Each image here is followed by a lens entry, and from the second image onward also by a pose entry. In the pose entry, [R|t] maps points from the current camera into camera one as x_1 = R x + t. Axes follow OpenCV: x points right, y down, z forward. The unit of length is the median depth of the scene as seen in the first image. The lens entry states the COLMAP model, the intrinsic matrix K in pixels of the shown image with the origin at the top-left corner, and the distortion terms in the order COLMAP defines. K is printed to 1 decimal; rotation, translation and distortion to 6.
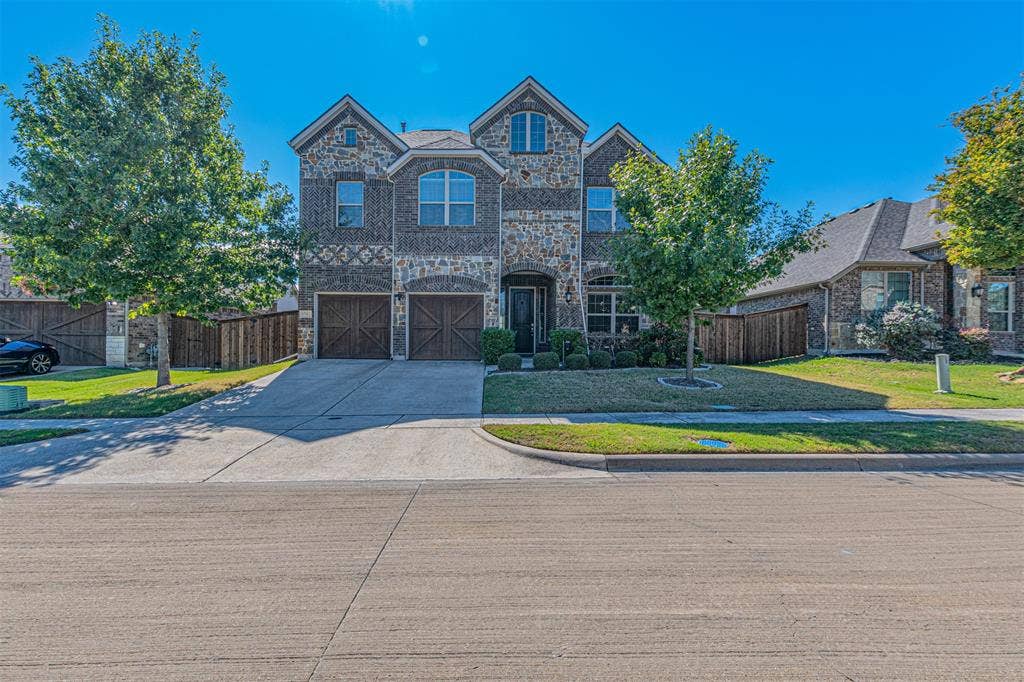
lens RADIAL K [[448.4, 0, 497.2], [0, 448.4, 349.3], [0, 0, 1]] dist [0.005056, -0.001526]
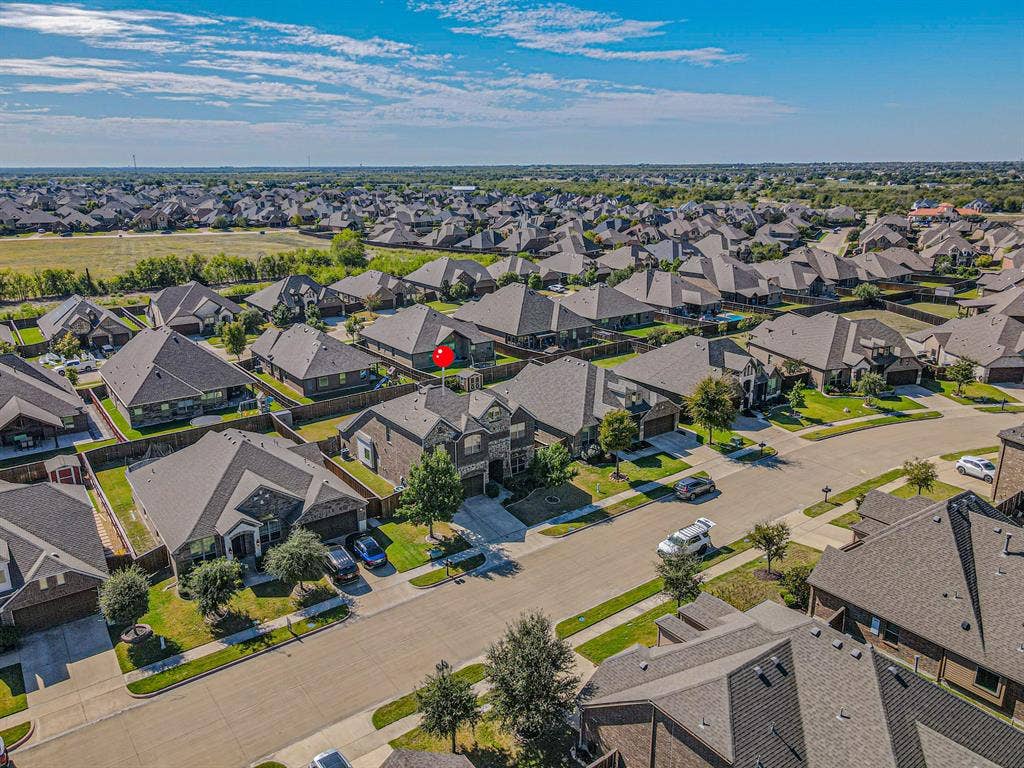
lens RADIAL K [[757.4, 0, 512.6], [0, 757.4, 380.5], [0, 0, 1]] dist [0.006976, 0.014455]
pose [[0.818552, -0.173275, 0.547676, -2.418694], [0.009871, 0.957523, 0.288189, -2.068533], [-0.574348, -0.230492, 0.785492, -2.763255]]
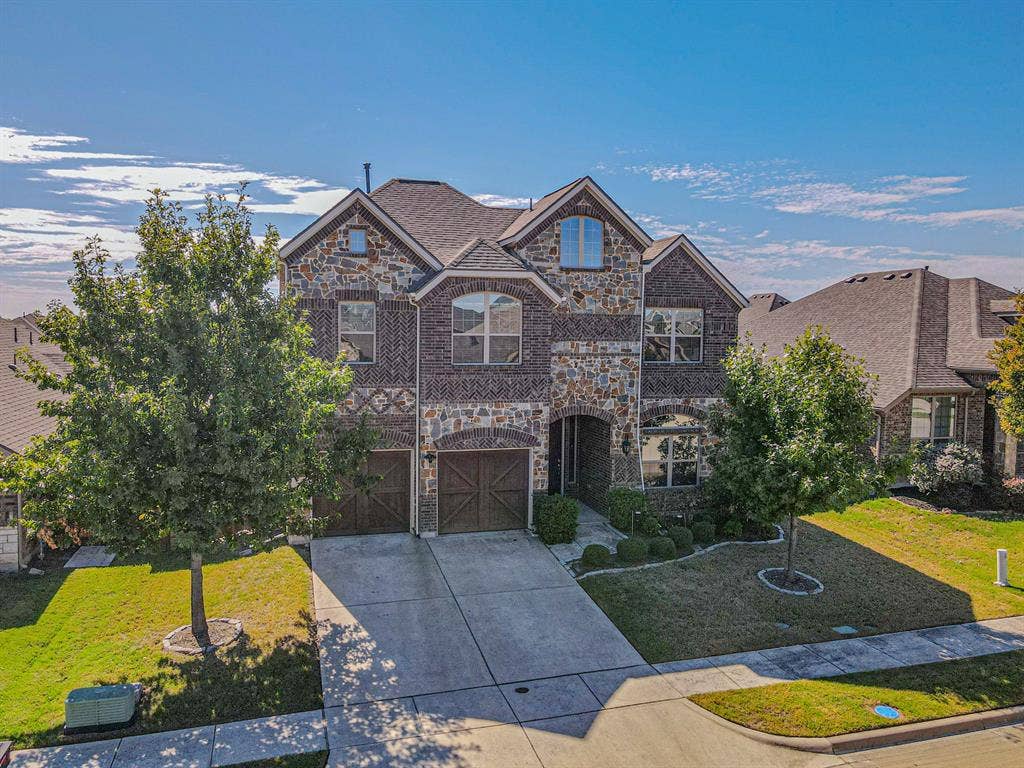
lens RADIAL K [[757.4, 0, 503.5], [0, 757.4, 388.1], [0, 0, 1]] dist [0.006976, 0.014455]
pose [[0.964348, -0.013438, 0.264295, -0.429869], [-0.005397, 0.997503, 0.070411, -0.323353], [-0.264582, -0.069327, 0.961868, -0.281406]]
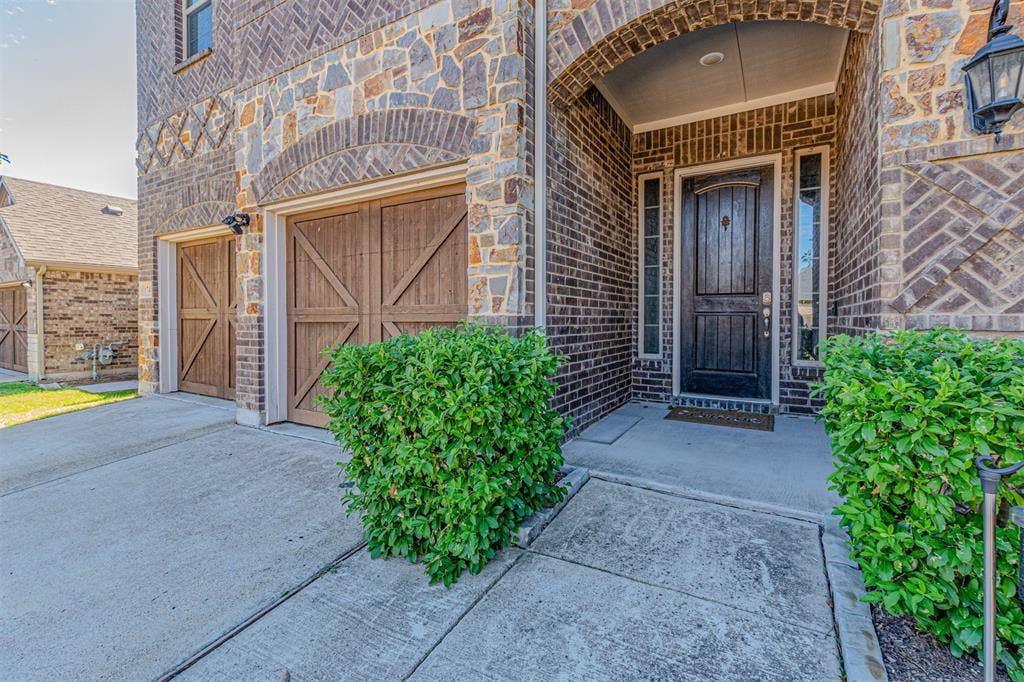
lens RADIAL K [[448.4, 0, 515.9], [0, 448.4, 326.2], [0, 0, 1]] dist [0.005056, -0.001526]
pose [[0.854101, 0.004313, -0.520090, 0.106662], [0.001944, 0.999932, 0.011484, -0.047596], [0.520104, -0.010819, 0.854034, 0.812205]]
